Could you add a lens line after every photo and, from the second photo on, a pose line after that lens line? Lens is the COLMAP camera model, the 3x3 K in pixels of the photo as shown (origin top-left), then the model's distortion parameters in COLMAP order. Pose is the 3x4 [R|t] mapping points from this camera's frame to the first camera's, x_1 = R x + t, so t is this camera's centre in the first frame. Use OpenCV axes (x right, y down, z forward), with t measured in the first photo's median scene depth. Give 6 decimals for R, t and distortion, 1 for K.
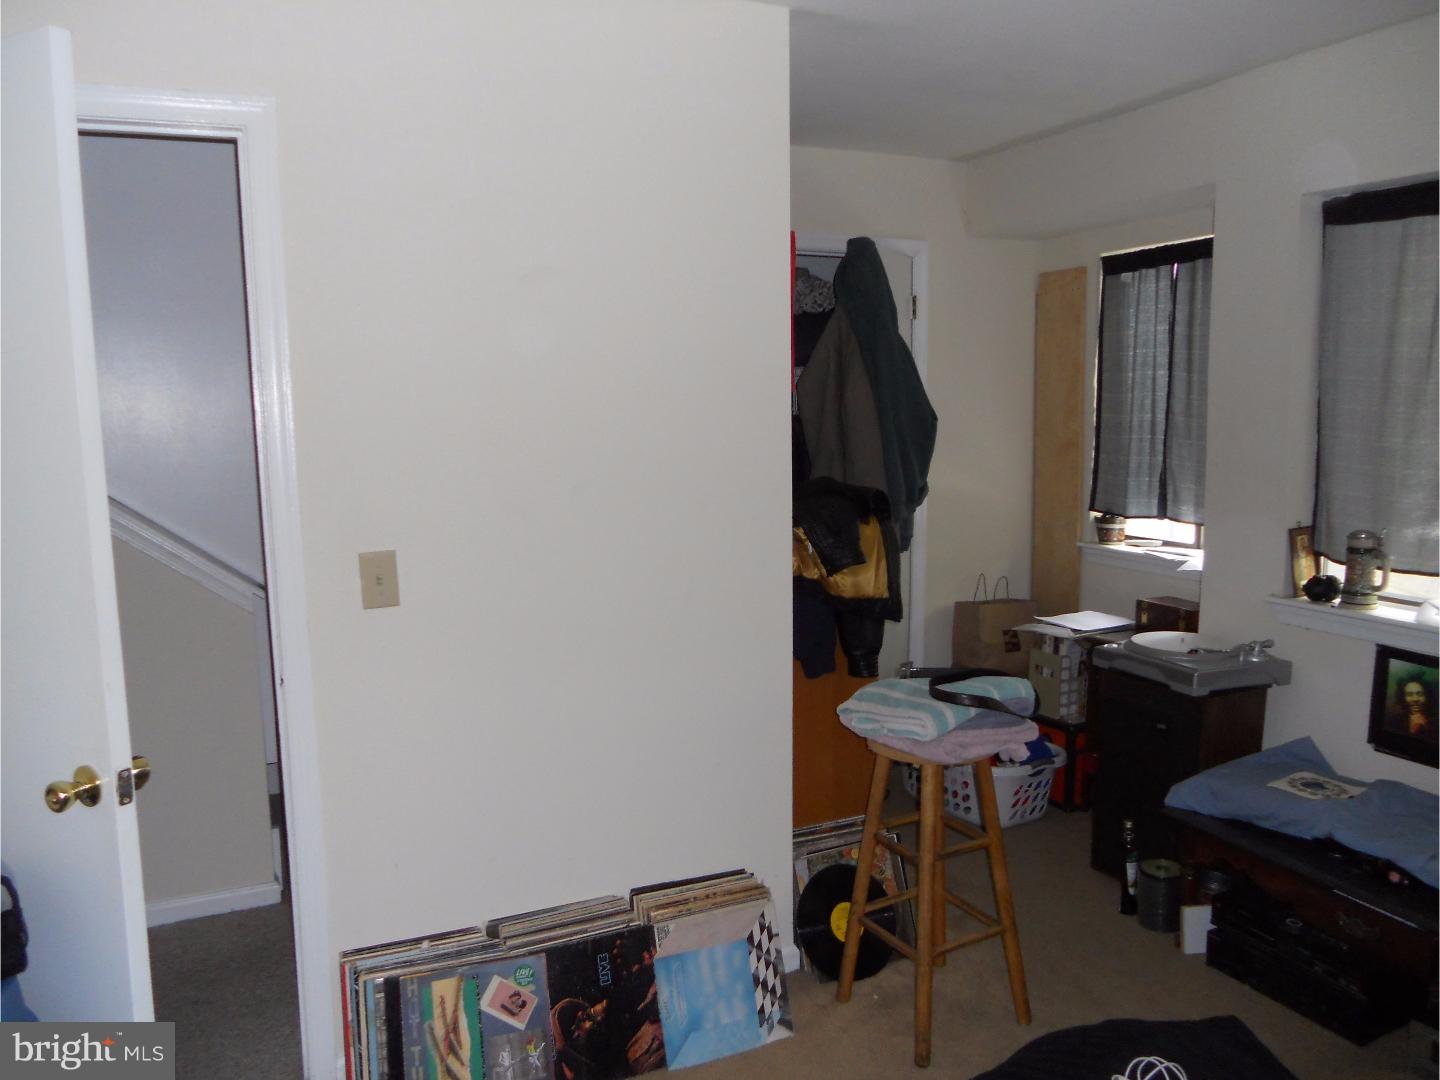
lens RADIAL K [[1113.2, 0, 720.0], [0, 1113.2, 540.0], [0, 0, 1]] dist [-0.040731, -0.002690]
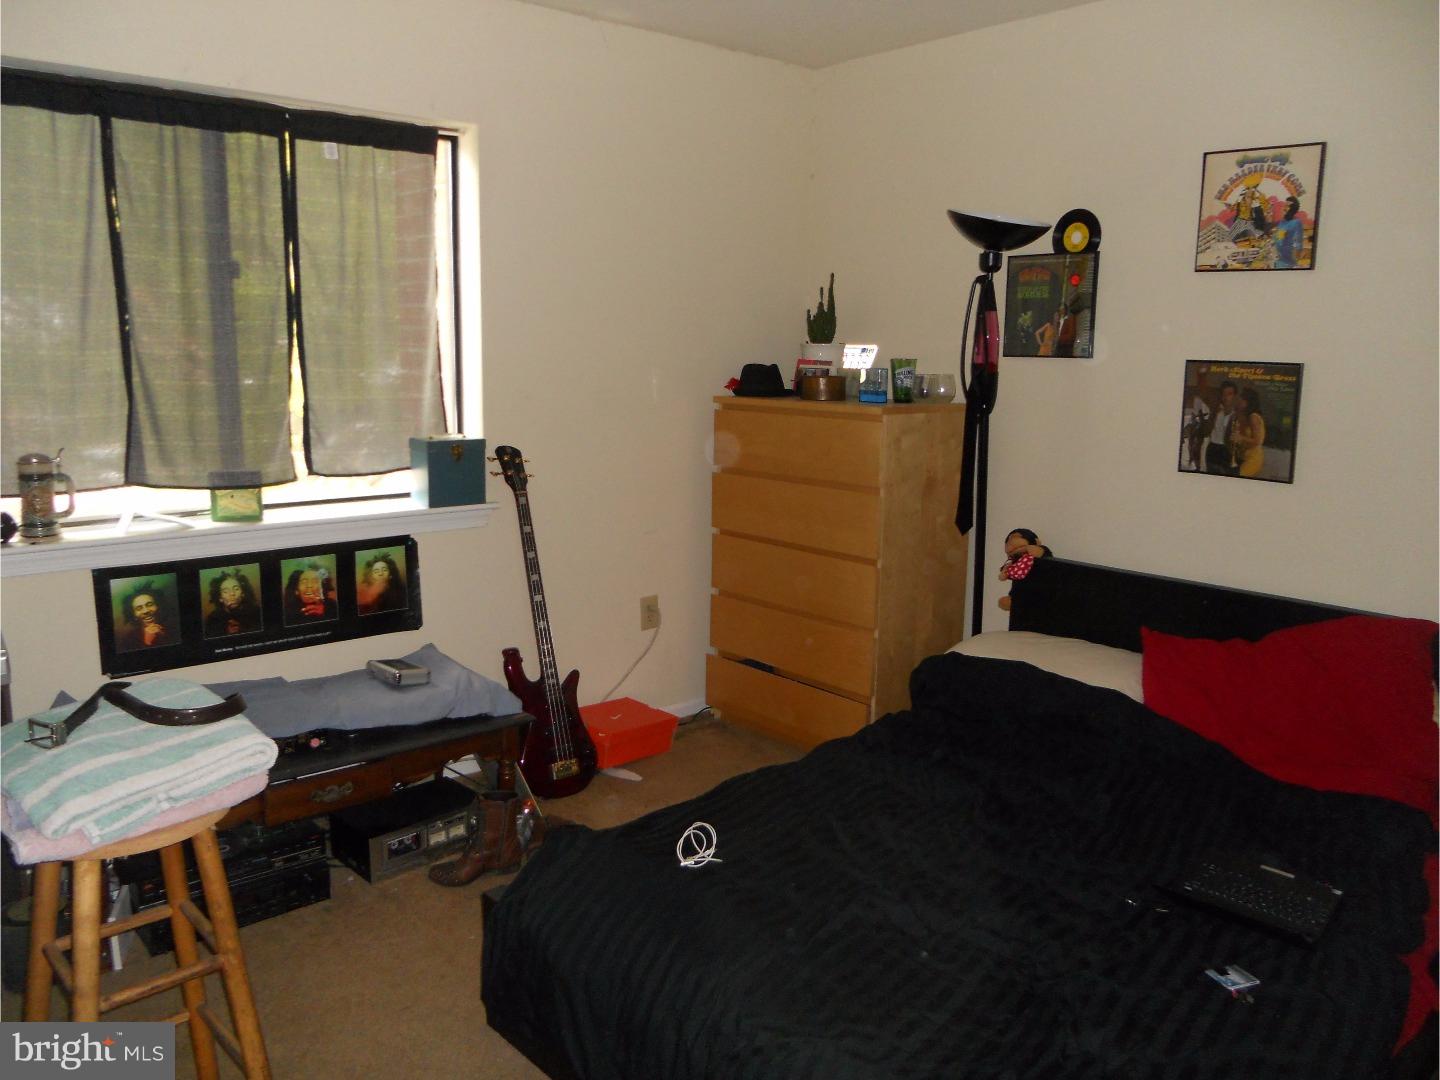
lens RADIAL K [[1113.2, 0, 720.0], [0, 1113.2, 540.0], [0, 0, 1]] dist [-0.040731, -0.002690]
pose [[-0.273288, -0.159038, 0.948694, -0.444697], [0.114860, 0.973787, 0.196332, -0.053937], [-0.955050, 0.162623, -0.247857, 0.725433]]
